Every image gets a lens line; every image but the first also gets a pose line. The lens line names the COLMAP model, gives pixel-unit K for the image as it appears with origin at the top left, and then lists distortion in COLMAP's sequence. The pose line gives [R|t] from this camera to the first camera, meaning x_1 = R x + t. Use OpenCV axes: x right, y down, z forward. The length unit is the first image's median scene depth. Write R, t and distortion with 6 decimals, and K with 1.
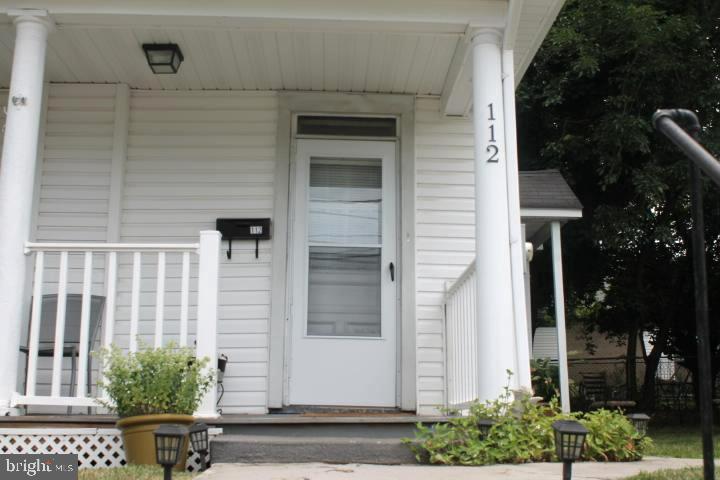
lens RADIAL K [[851.7, 0, 358.9], [0, 851.7, 249.4], [0, 0, 1]] dist [-0.084967, 0.003229]
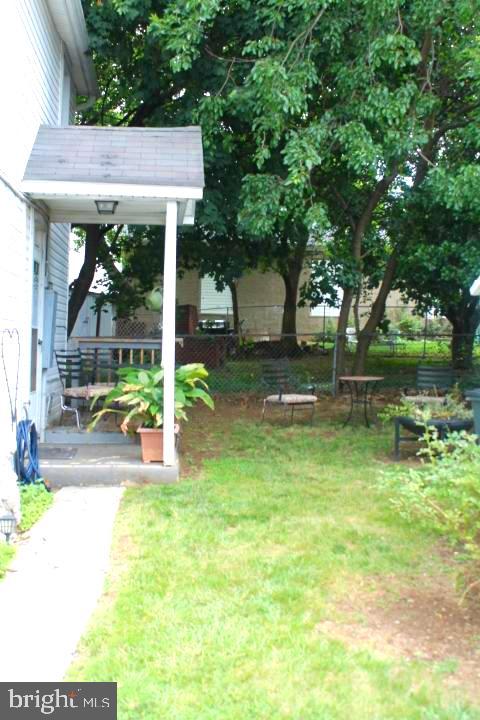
lens RADIAL K [[851.7, 0, 240.0], [0, 851.7, 360.0], [0, 0, 1]] dist [-0.084967, 0.003229]
pose [[0.998786, 0.016874, 0.046271, 0.438853], [-0.027611, 0.969800, 0.242334, -0.138353], [-0.040785, -0.243317, 0.969089, 0.347609]]
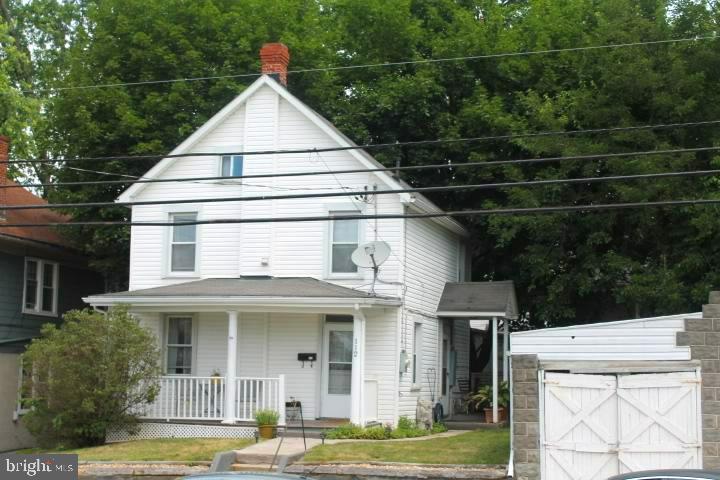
lens RADIAL K [[1310.9, 0, 360.0], [0, 1310.9, 240.0], [0, 0, 1]] dist [0.038229, 0.046580]
pose [[0.949856, -0.017859, -0.312177, 1.470101], [0.052017, 0.993481, 0.101434, -0.882465], [0.308330, -0.112586, 0.944593, -3.198779]]
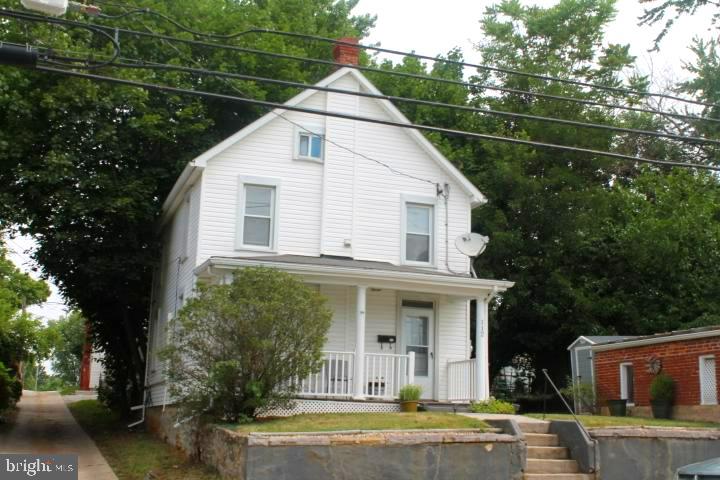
lens RADIAL K [[968.2, 0, 360.0], [0, 968.2, 240.0], [0, 0, 1]] dist [-0.019015, -0.032749]
pose [[0.954186, 0.077445, 0.289019, -1.253712], [-0.084456, 0.996357, 0.011846, -0.409147], [-0.287048, -0.035713, 0.957250, -2.256316]]
